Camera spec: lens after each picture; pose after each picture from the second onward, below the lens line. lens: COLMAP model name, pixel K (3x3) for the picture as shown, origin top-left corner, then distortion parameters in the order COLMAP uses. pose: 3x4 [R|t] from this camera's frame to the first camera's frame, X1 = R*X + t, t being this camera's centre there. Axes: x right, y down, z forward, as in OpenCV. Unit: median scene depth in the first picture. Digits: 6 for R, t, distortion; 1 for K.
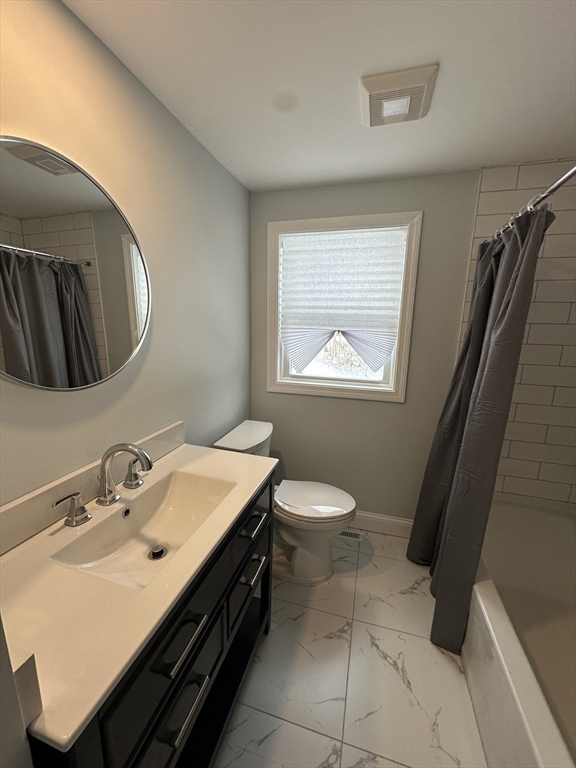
lens RADIAL K [[312.0, 0, 288.0], [0, 312.0, 384.0], [0, 0, 1]] dist [-0.000723, -0.000035]
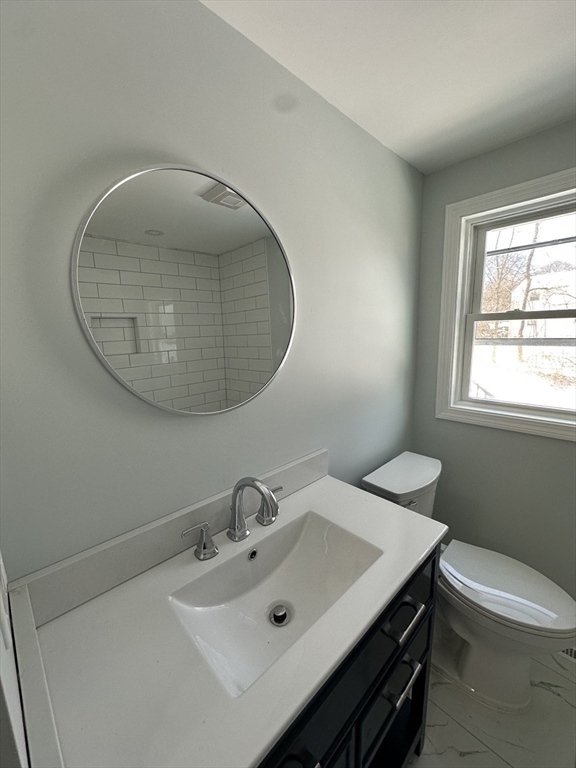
lens RADIAL K [[312.0, 0, 288.0], [0, 312.0, 384.0], [0, 0, 1]] dist [-0.000723, -0.000035]
pose [[0.869952, 0.041529, -0.491385, -0.008092], [-0.058141, 0.998136, -0.018575, -0.036064], [0.489698, 0.044729, 0.870744, 0.144613]]
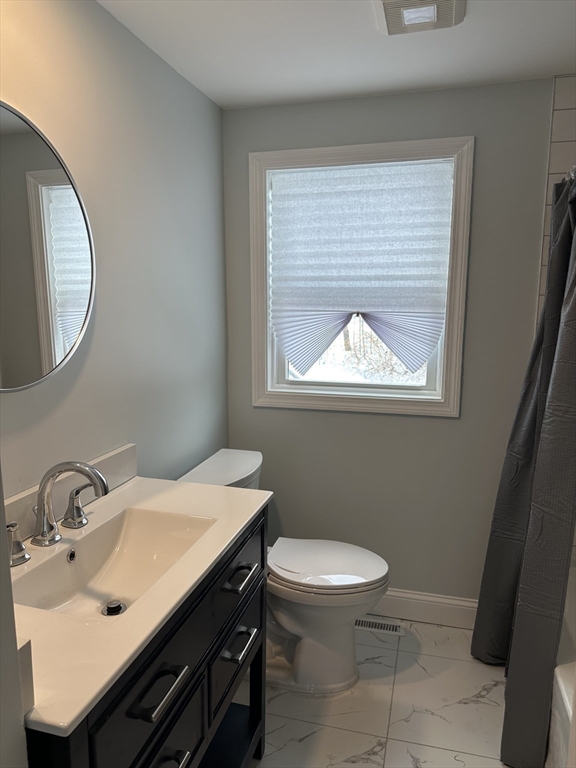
lens RADIAL K [[539.4, 0, 288.0], [0, 539.4, 384.0], [0, 0, 1]] dist [0.044833, -0.002977]
pose [[0.999786, -0.019090, 0.008023, -0.000304], [0.019416, 0.998894, -0.042825, 0.037091], [-0.007196, 0.042971, 0.999050, -0.187474]]
